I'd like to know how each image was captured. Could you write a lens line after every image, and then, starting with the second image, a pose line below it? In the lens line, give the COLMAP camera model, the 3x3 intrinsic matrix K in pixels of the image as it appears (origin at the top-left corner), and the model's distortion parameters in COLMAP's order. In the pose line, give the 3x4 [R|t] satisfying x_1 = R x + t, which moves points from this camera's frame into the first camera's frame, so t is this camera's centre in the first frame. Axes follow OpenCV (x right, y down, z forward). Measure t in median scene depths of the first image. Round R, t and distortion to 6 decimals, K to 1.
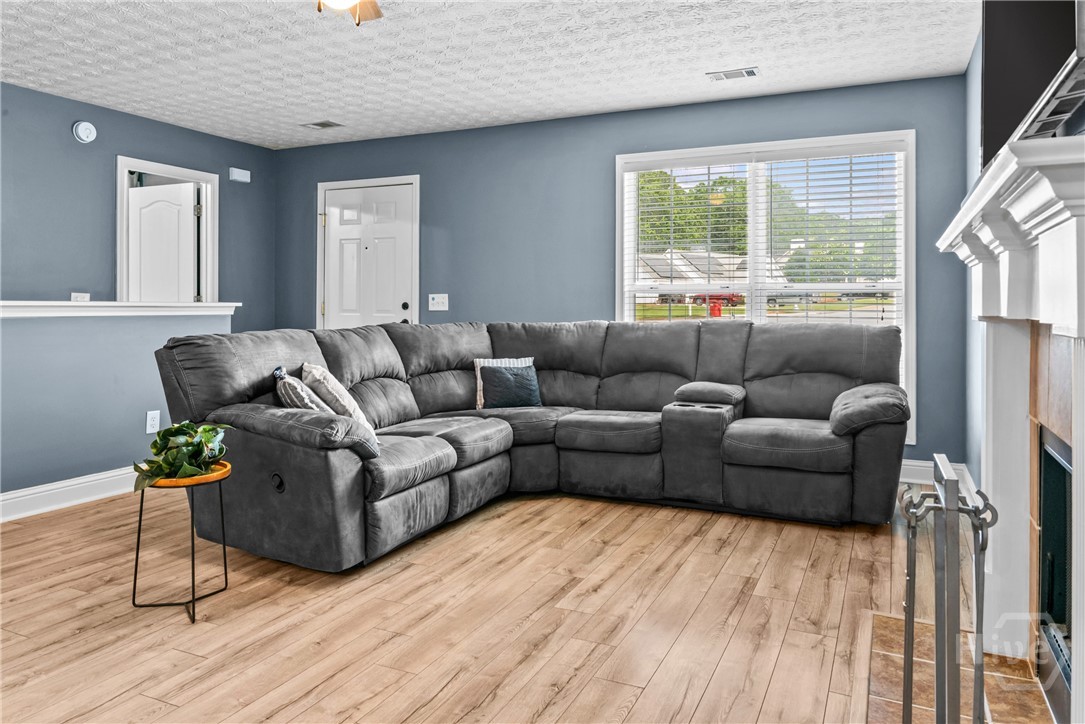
lens RADIAL K [[748.8, 0, 530.2], [0, 748.8, 262.3], [0, 0, 1]] dist [0.002759, -0.004937]
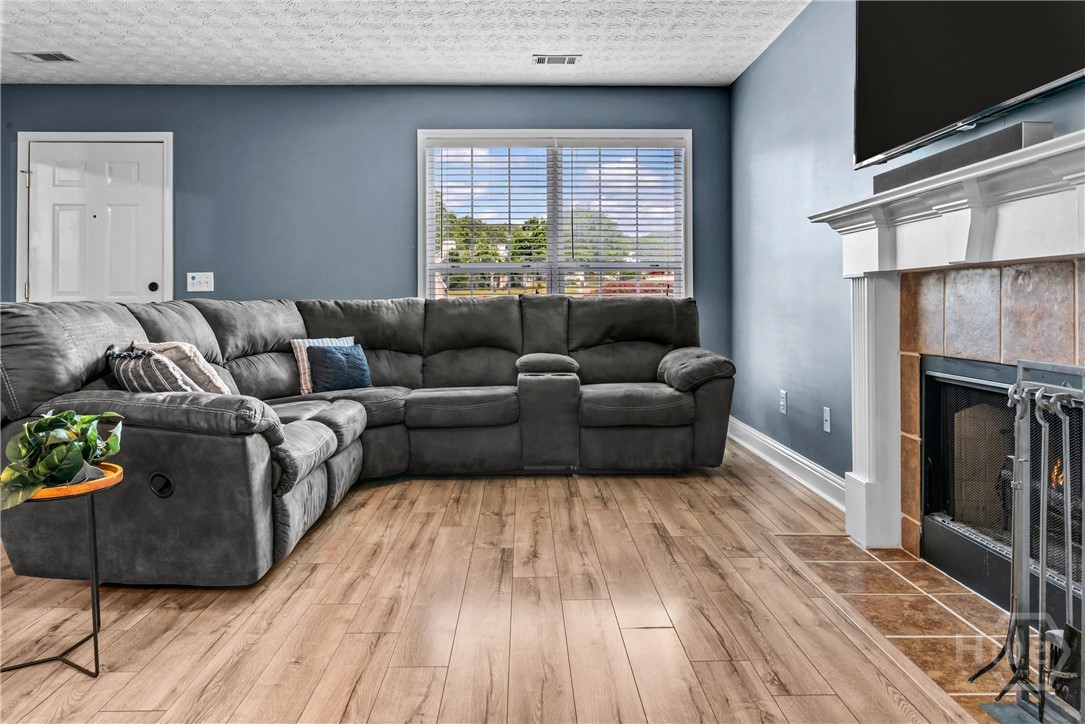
lens RADIAL K [[748.8, 0, 530.2], [0, 748.8, 262.3], [0, 0, 1]] dist [0.002759, -0.004937]
pose [[0.895152, 0.018223, 0.445388, -0.274191], [-0.018272, 0.999824, -0.004183, 0.045342], [-0.445386, -0.004394, 0.895328, 0.100221]]
